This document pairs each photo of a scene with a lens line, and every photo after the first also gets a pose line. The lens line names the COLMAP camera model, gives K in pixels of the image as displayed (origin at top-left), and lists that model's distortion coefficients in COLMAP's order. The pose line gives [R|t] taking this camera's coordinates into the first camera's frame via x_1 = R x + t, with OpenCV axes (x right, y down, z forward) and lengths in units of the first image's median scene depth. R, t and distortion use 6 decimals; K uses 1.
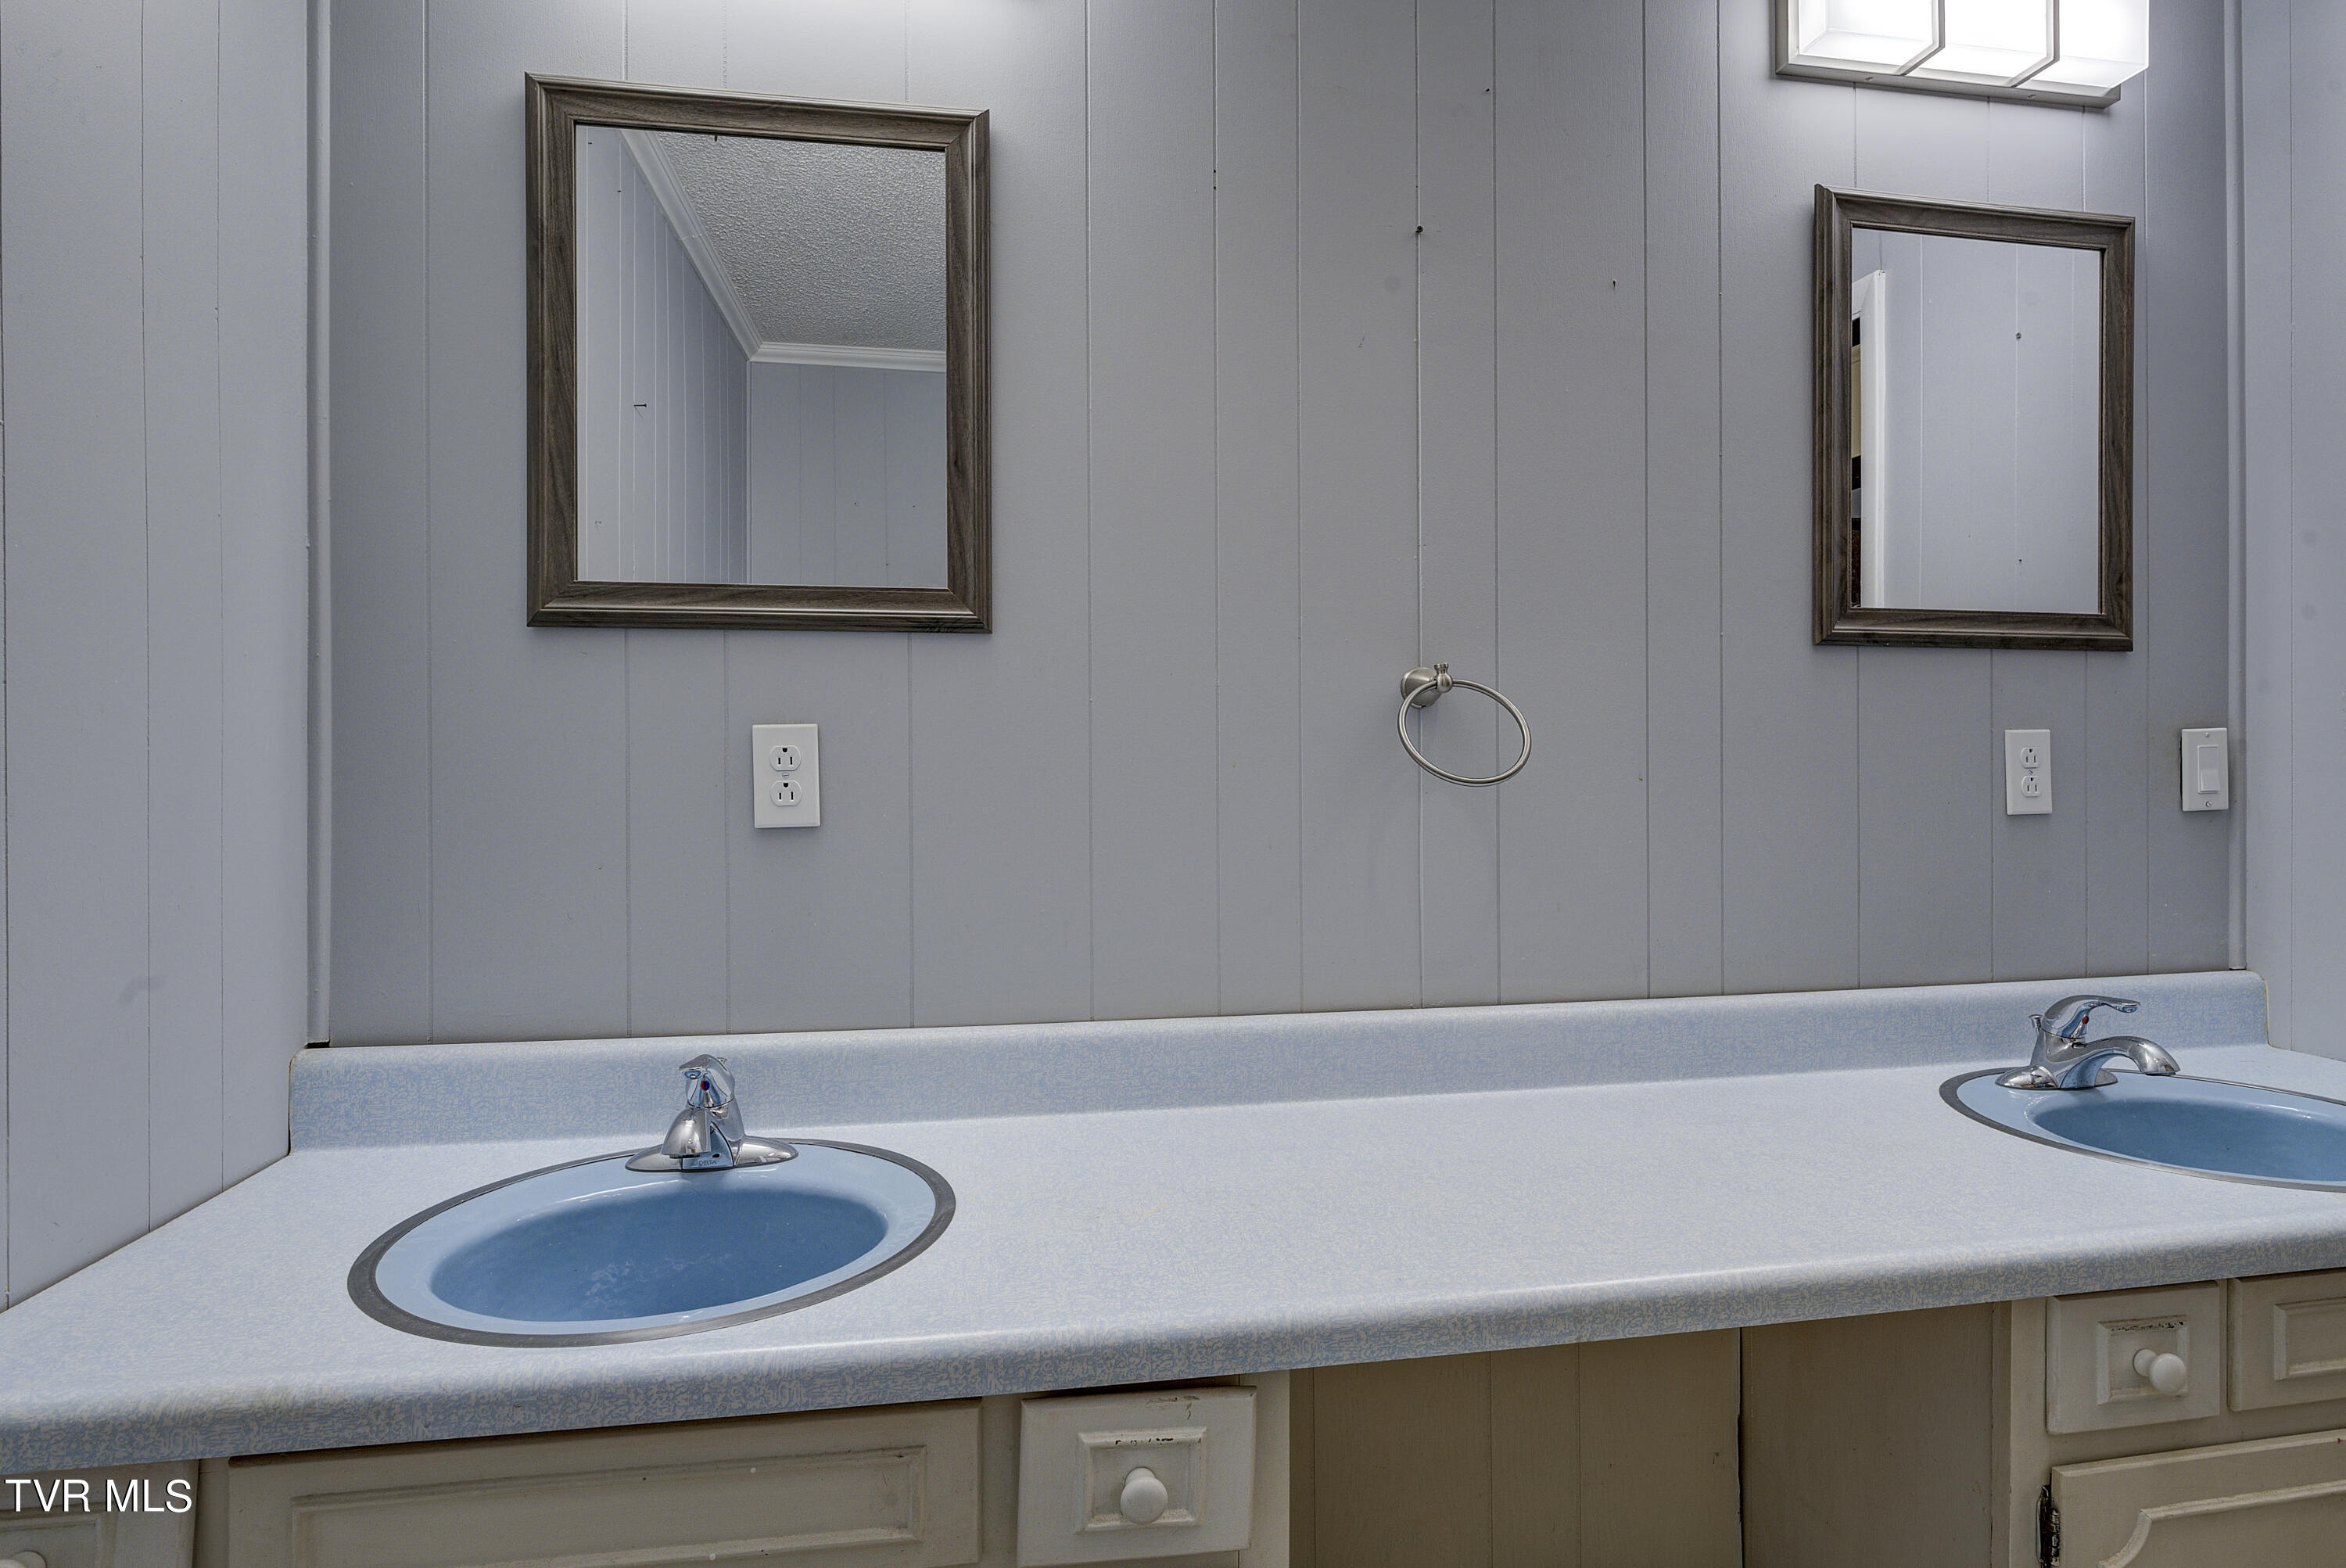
lens RADIAL K [[1045.1, 0, 1172.4], [0, 1045.1, 775.8], [0, 0, 1]] dist [-0.014607, 0.000391]
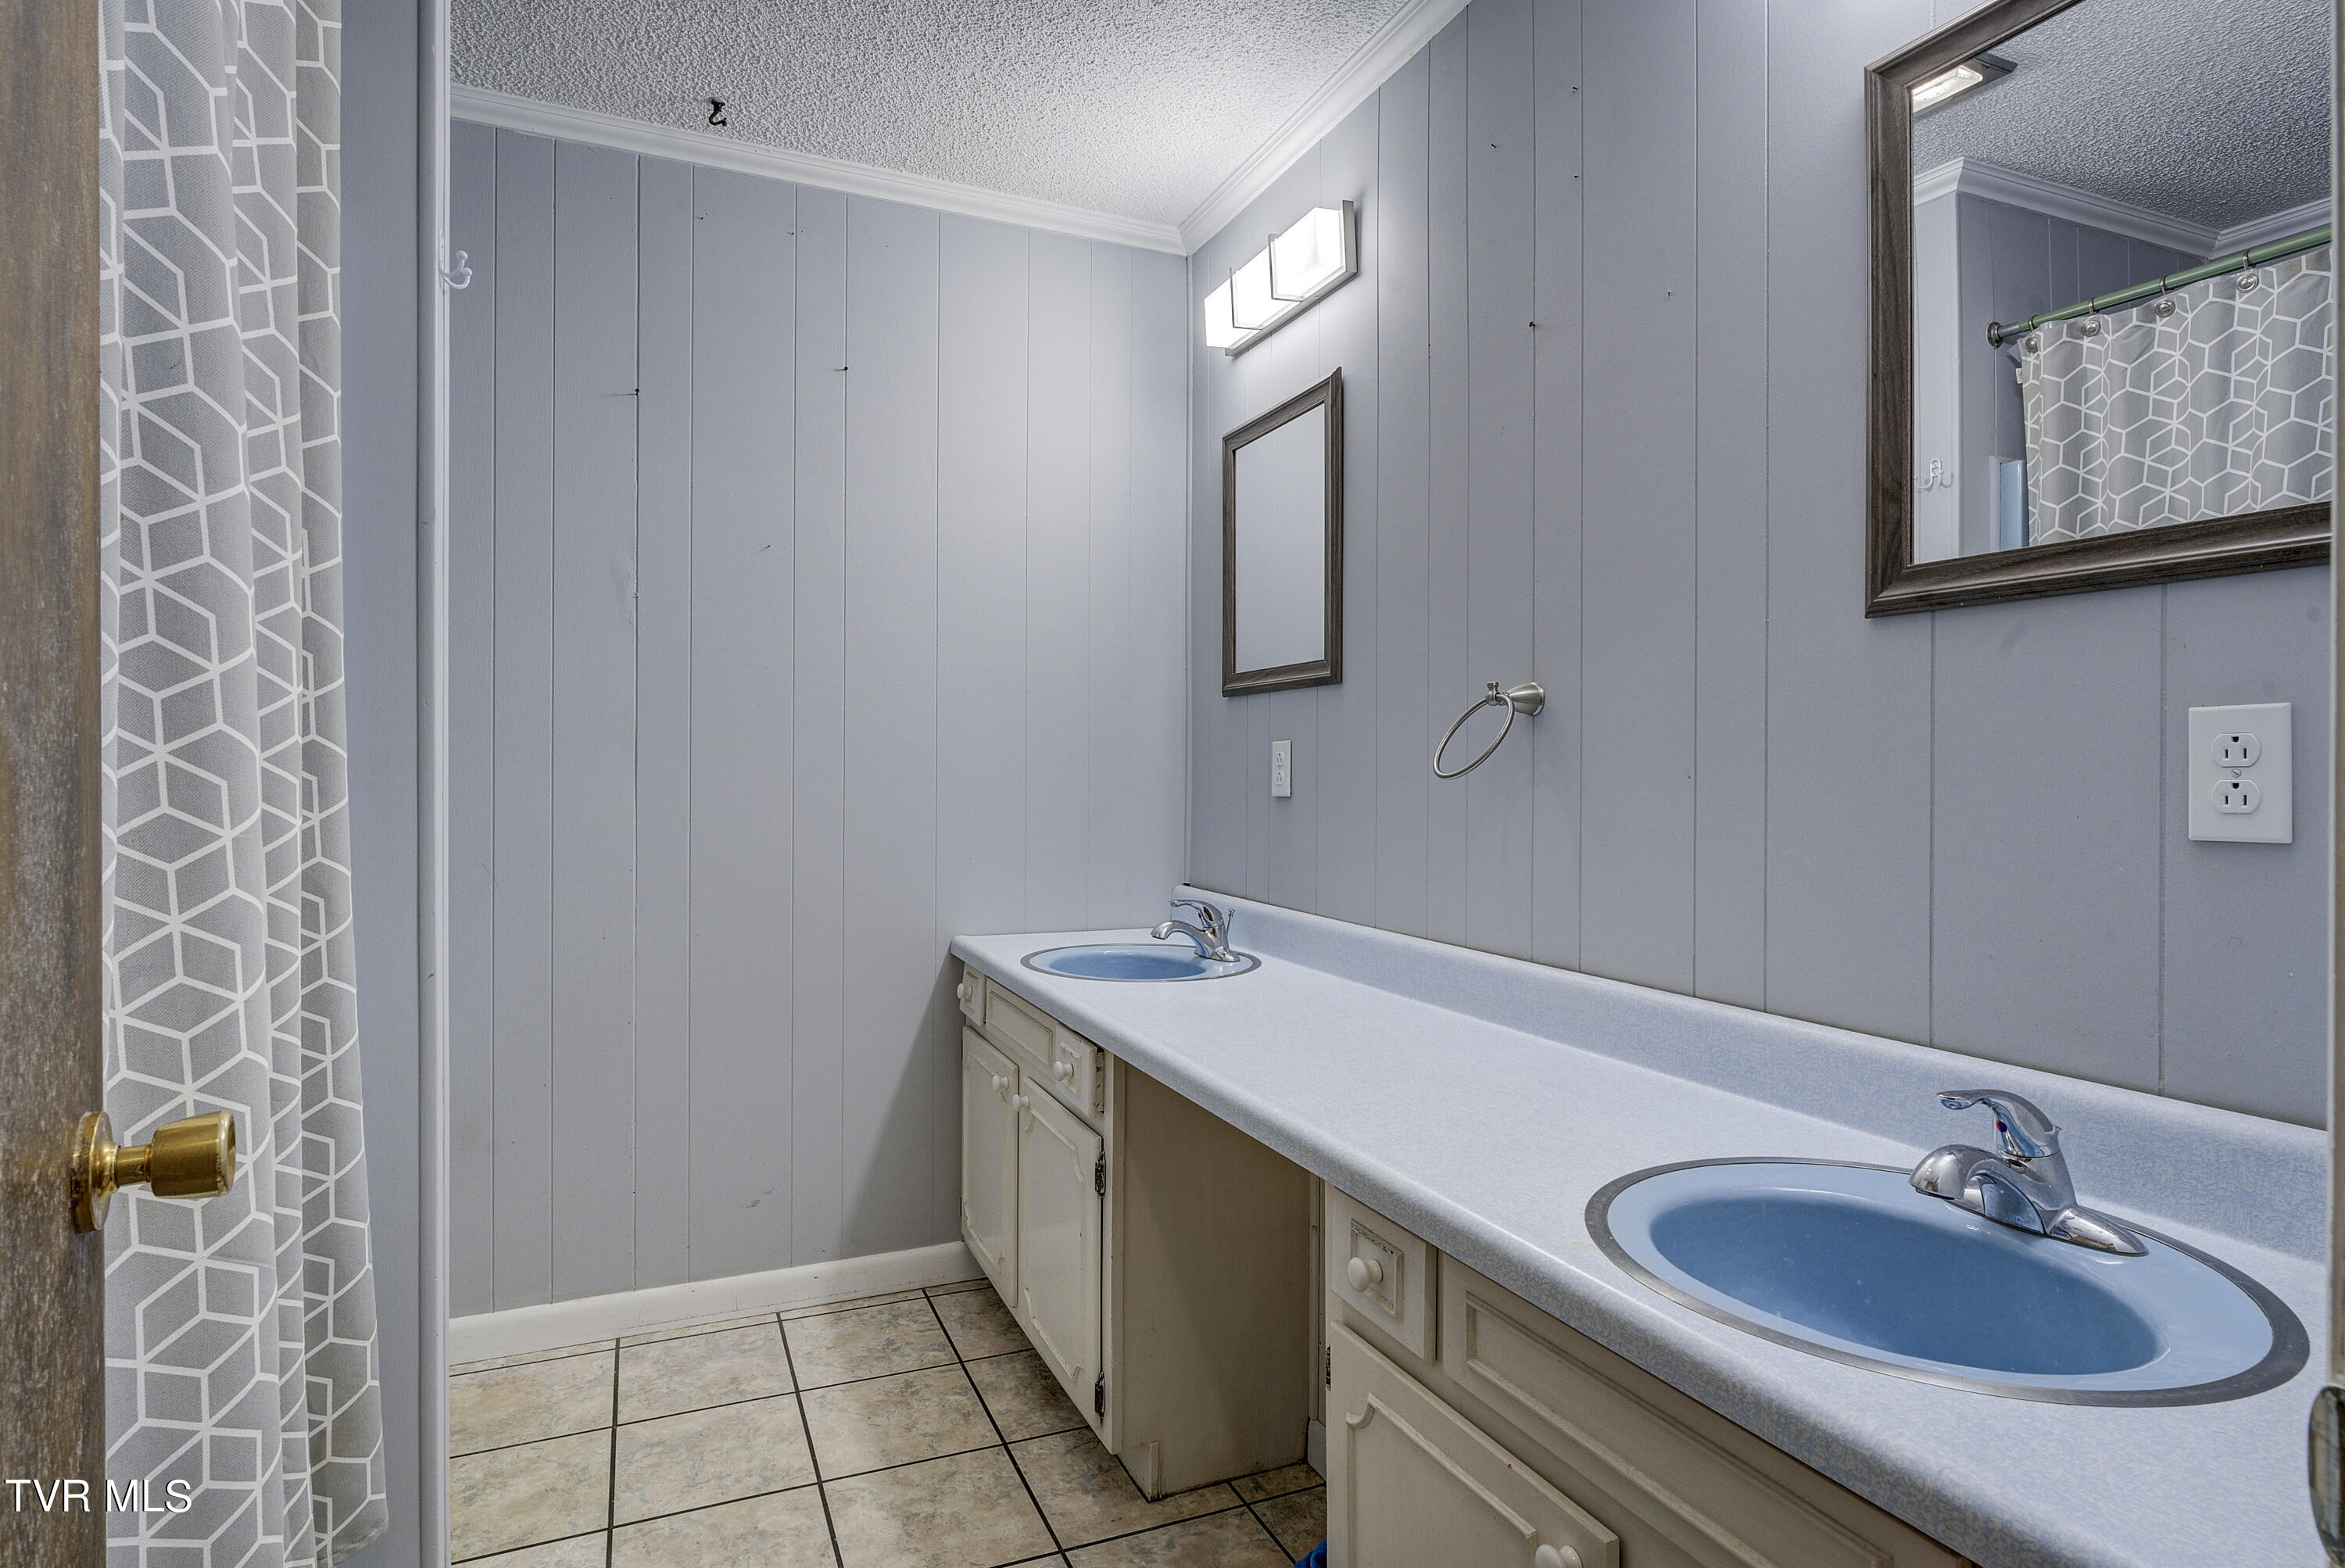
lens RADIAL K [[1243.5, 0, 1171.2], [0, 1243.5, 779.6], [0, 0, 1]] dist [-0.041784, -0.001142]
pose [[0.251438, 0.012343, -0.967795, 1.418149], [-0.005130, 0.999922, 0.011420, -0.004899], [0.967860, 0.002093, 0.251481, 0.212069]]
